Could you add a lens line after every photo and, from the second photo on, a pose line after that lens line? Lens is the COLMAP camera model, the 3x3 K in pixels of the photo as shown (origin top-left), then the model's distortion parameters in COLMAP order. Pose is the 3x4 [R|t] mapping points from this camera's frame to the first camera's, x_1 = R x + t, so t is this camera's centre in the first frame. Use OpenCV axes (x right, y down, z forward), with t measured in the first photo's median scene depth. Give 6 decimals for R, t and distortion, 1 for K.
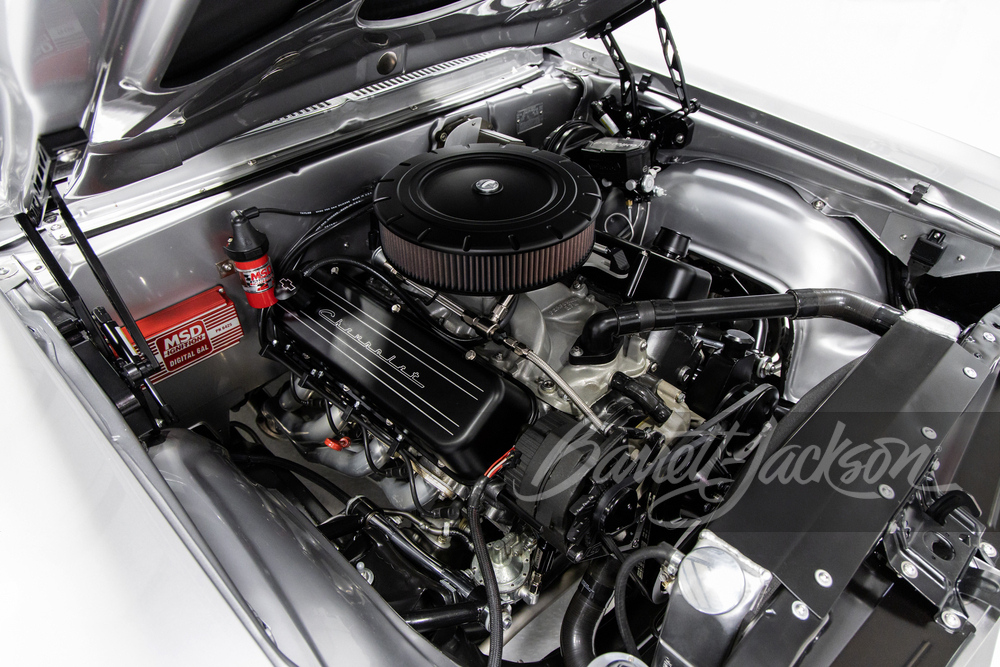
lens RADIAL K [[675.5, 0, 500.0], [0, 675.5, 333.5], [0, 0, 1]] dist [0.014996, 0.000551]
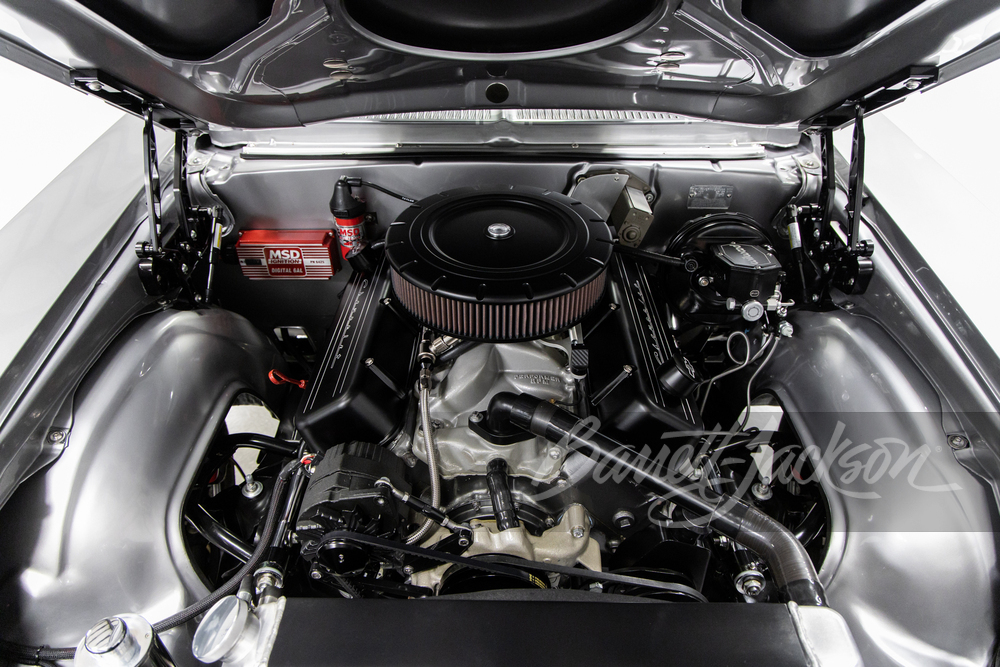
lens RADIAL K [[657.4, 0, 500.0], [0, 657.4, 333.5], [0, 0, 1]] dist [0.001707, 0.001896]
pose [[0.715361, 0.440309, -0.542574, 0.517648], [-0.447839, 0.884949, 0.127696, -0.188834], [0.536376, 0.151638, 0.830245, 0.202140]]
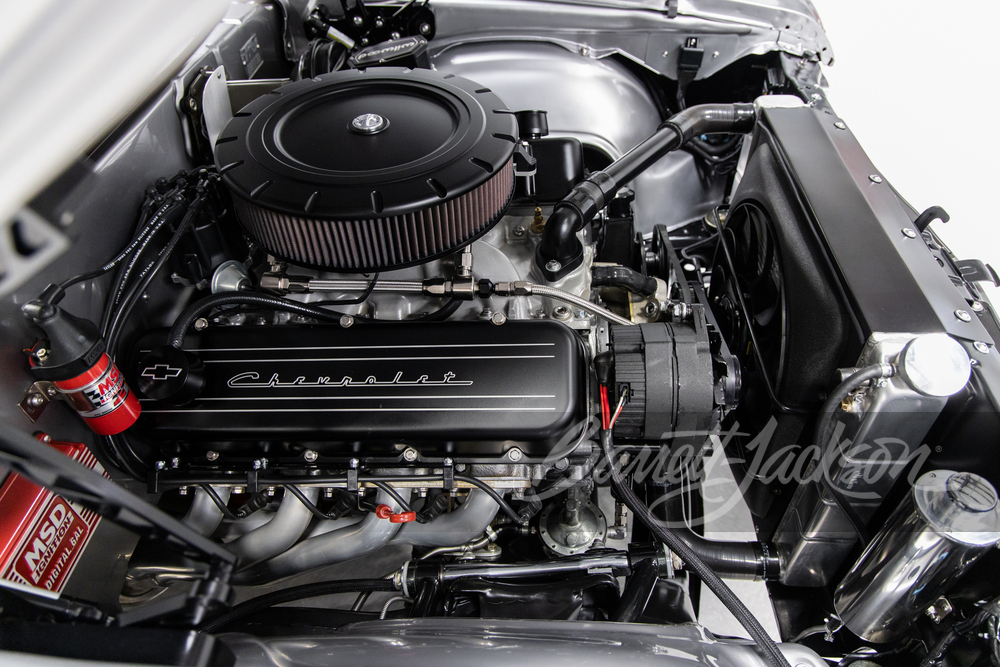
lens RADIAL K [[675.5, 0, 500.0], [0, 675.5, 333.5], [0, 0, 1]] dist [0.014996, 0.000551]
pose [[0.741245, -0.475867, 0.473399, -0.346934], [0.436896, 0.877462, 0.197948, -0.088017], [-0.509586, 0.060098, 0.858318, 0.260116]]
